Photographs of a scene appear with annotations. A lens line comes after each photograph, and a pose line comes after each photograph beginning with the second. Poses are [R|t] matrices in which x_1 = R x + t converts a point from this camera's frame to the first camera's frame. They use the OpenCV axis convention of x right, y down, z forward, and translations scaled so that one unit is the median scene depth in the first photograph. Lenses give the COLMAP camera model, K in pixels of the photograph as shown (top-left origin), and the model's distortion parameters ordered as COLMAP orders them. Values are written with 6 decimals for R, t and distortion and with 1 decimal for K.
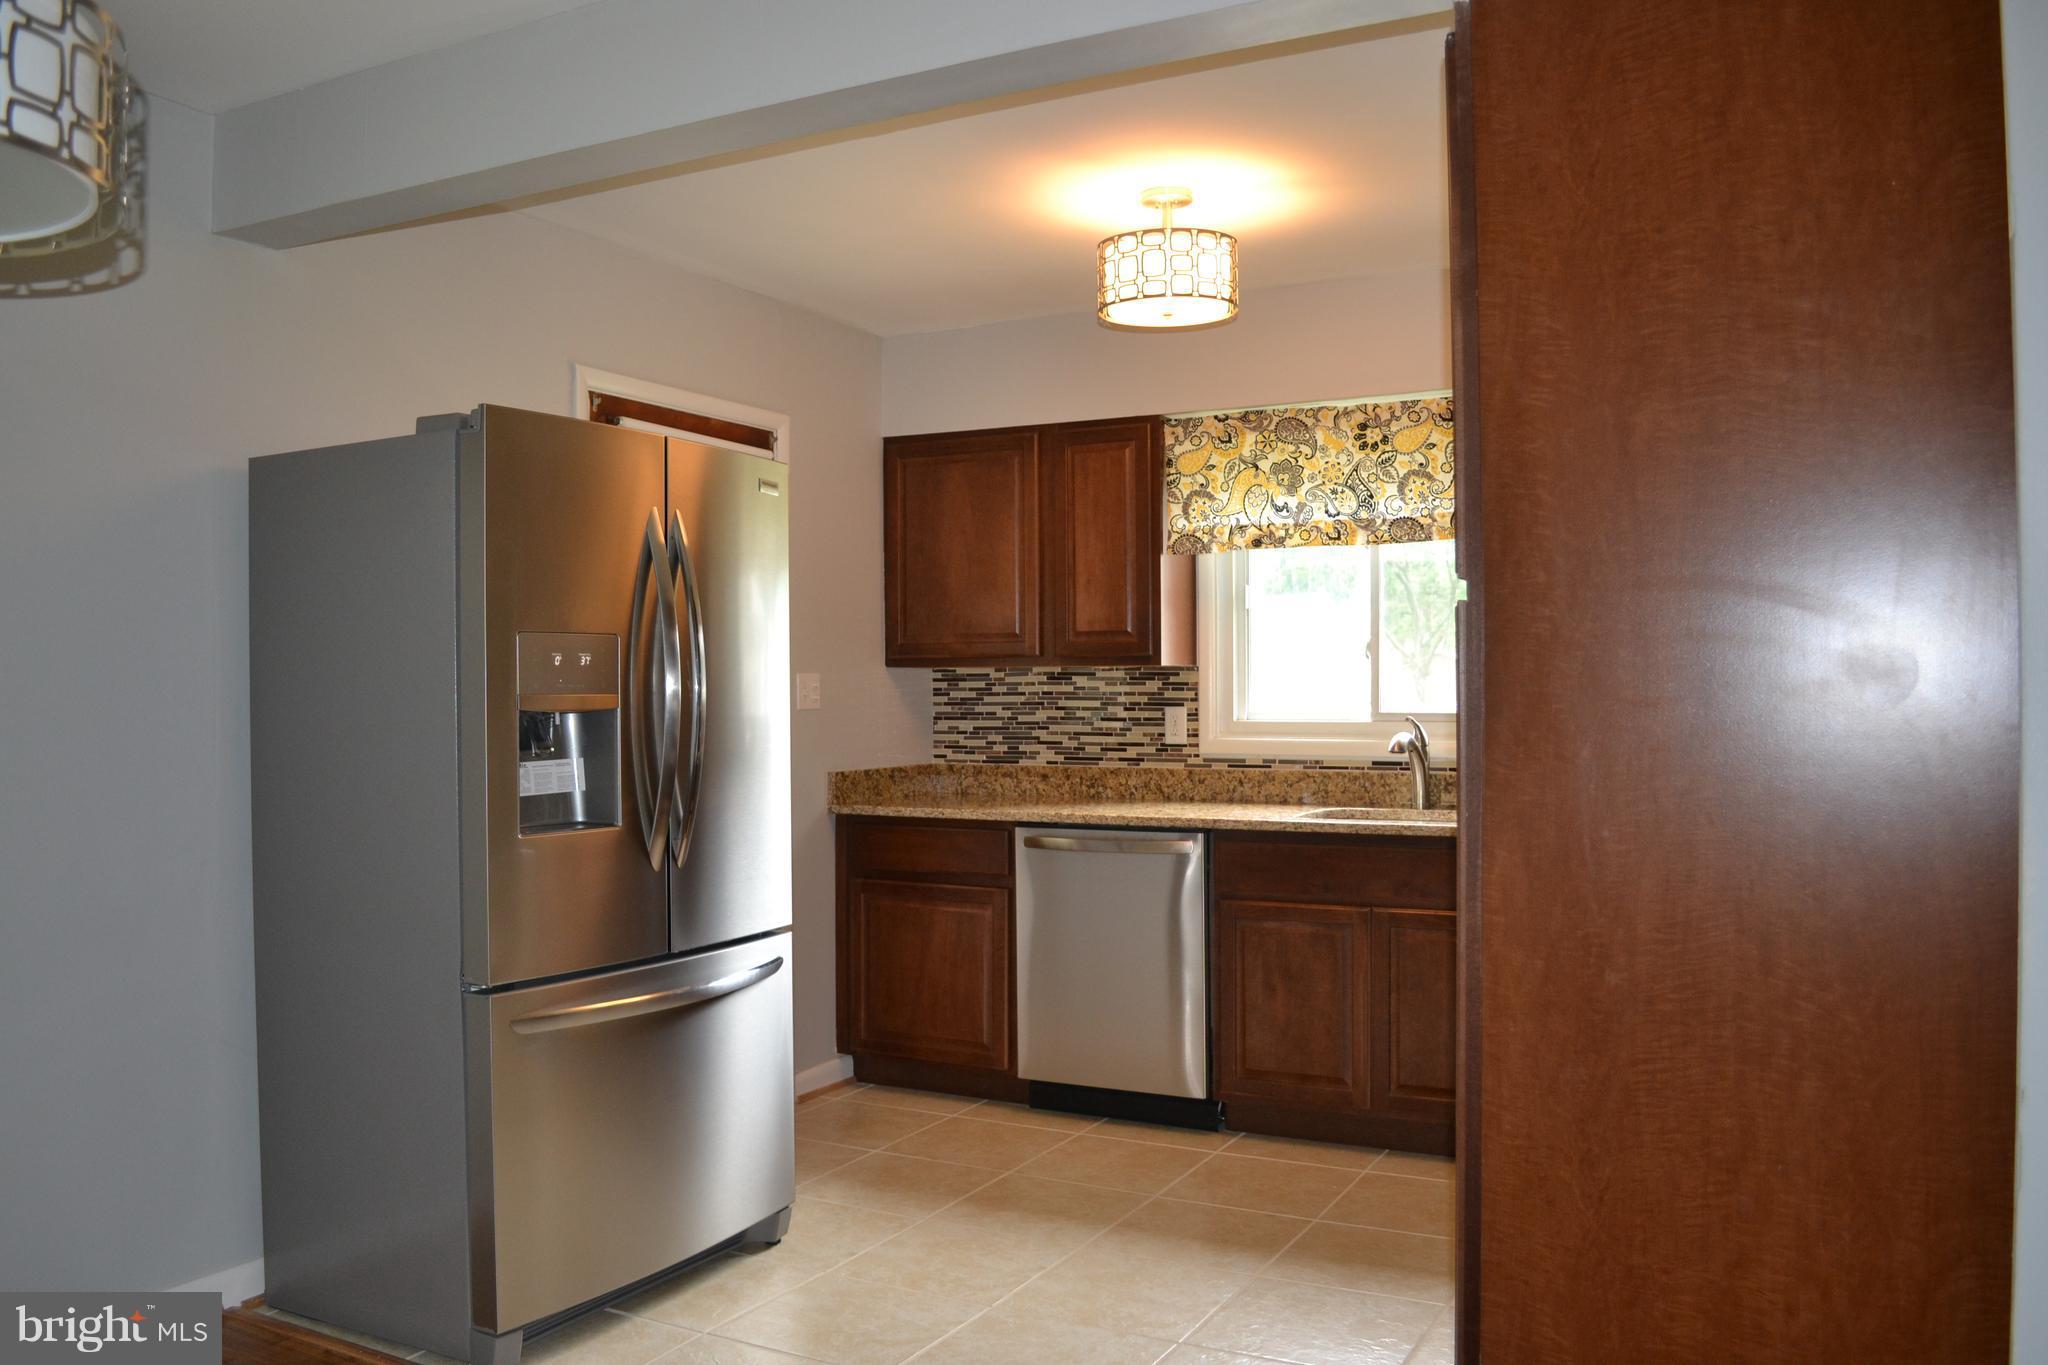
lens RADIAL K [[1663.5, 0, 1026.0], [0, 1663.5, 683.3], [0, 0, 1]] dist [-0.053901, 0.010445]
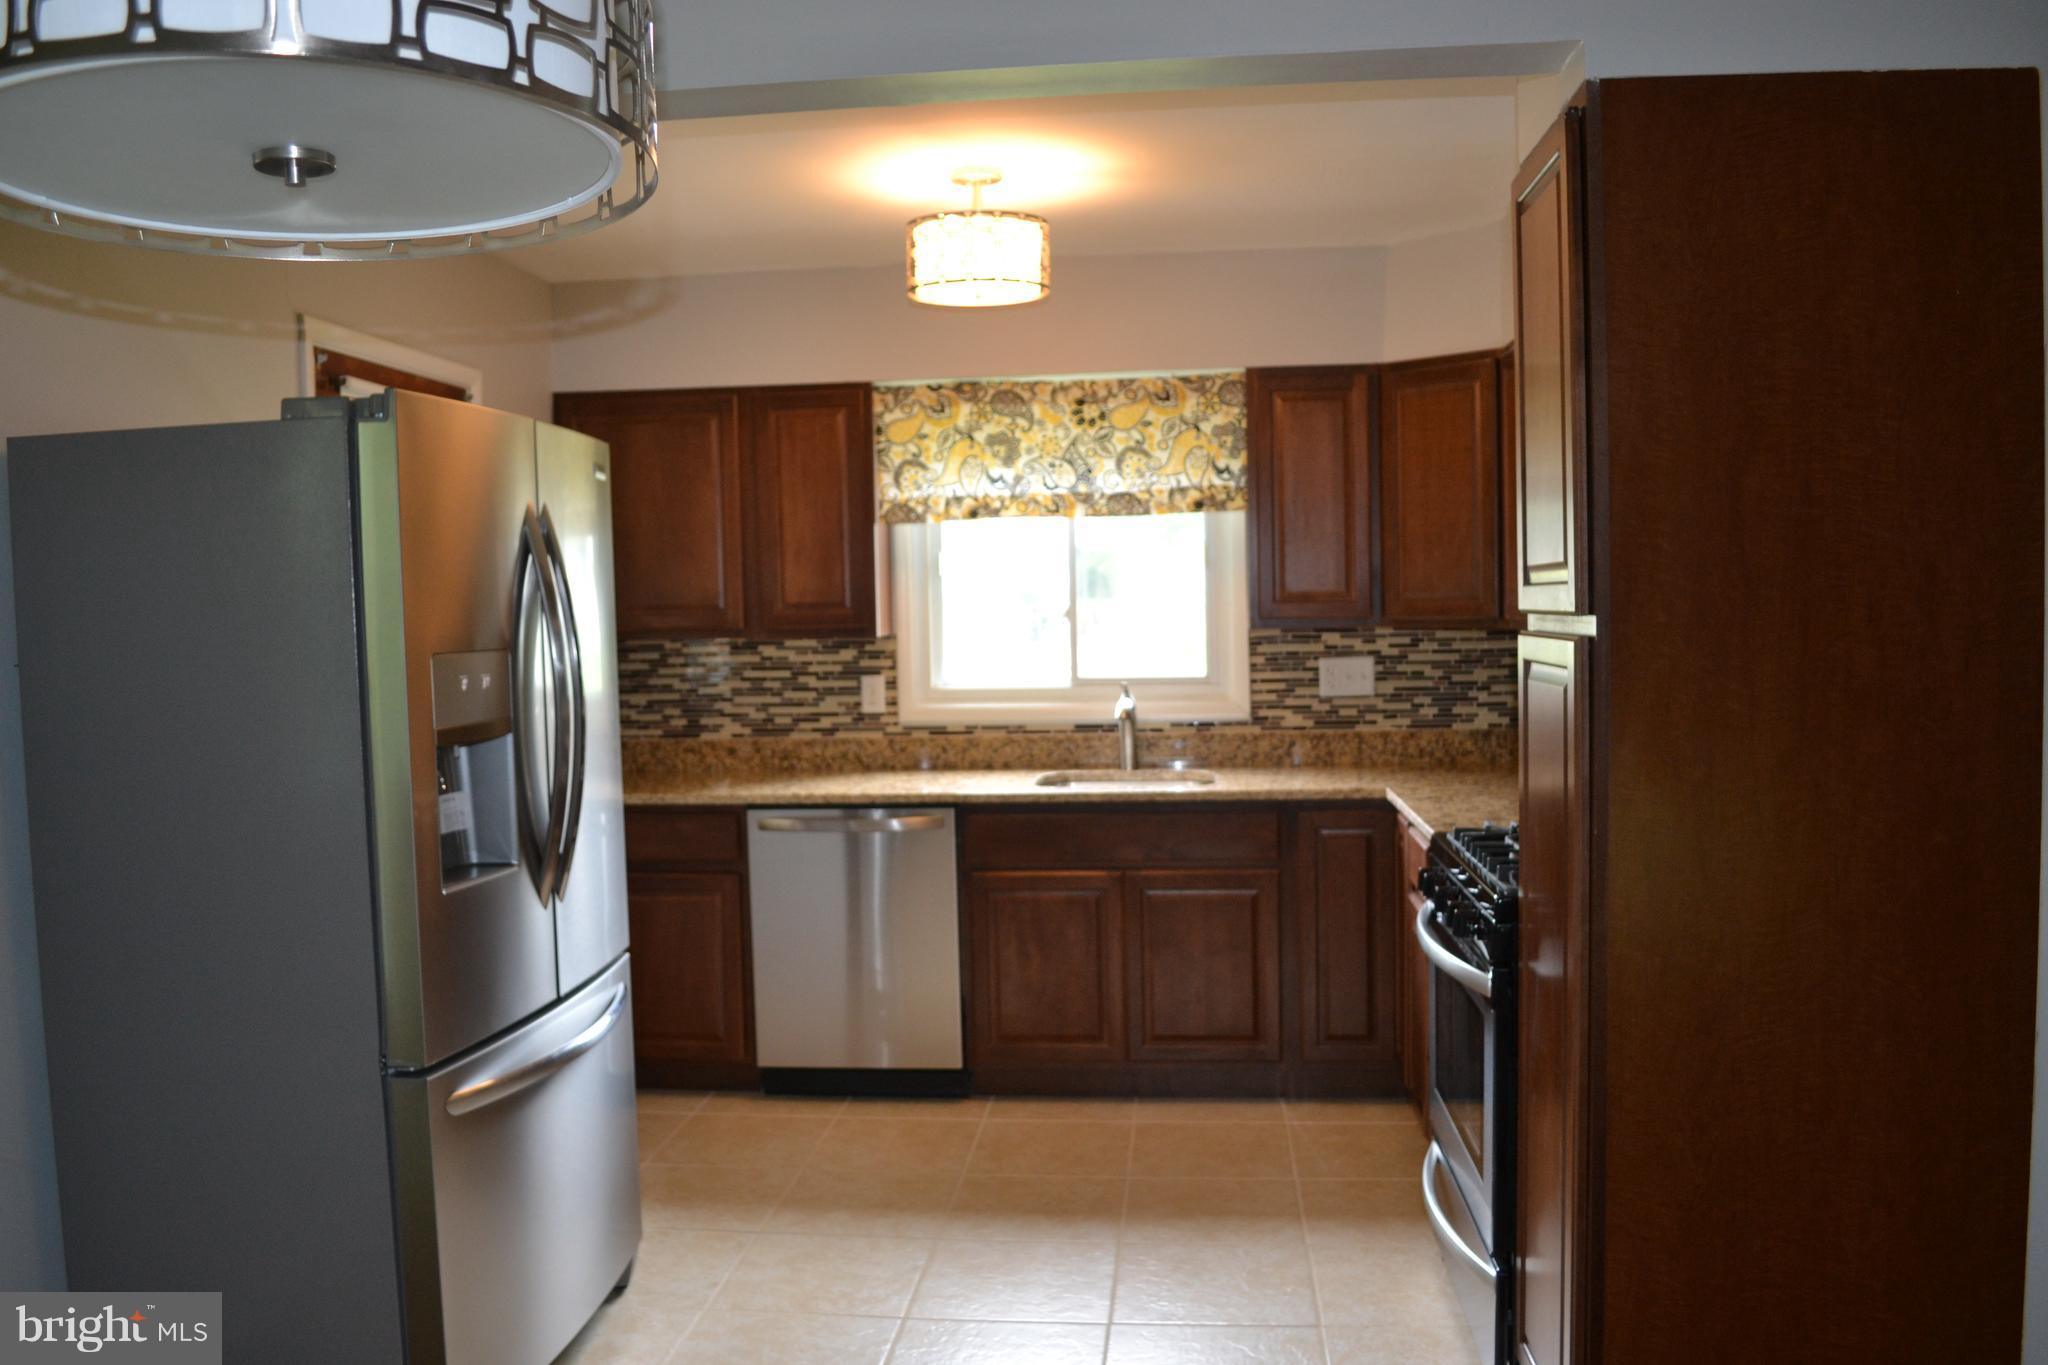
lens RADIAL K [[1663.5, 0, 1014.6], [0, 1663.5, 677.5], [0, 0, 1]] dist [-0.053901, 0.010445]
pose [[0.928659, -0.032655, 0.369494, -0.219946], [0.014806, 0.998587, 0.051040, -0.037876], [-0.370639, -0.041928, 0.927830, 0.054413]]
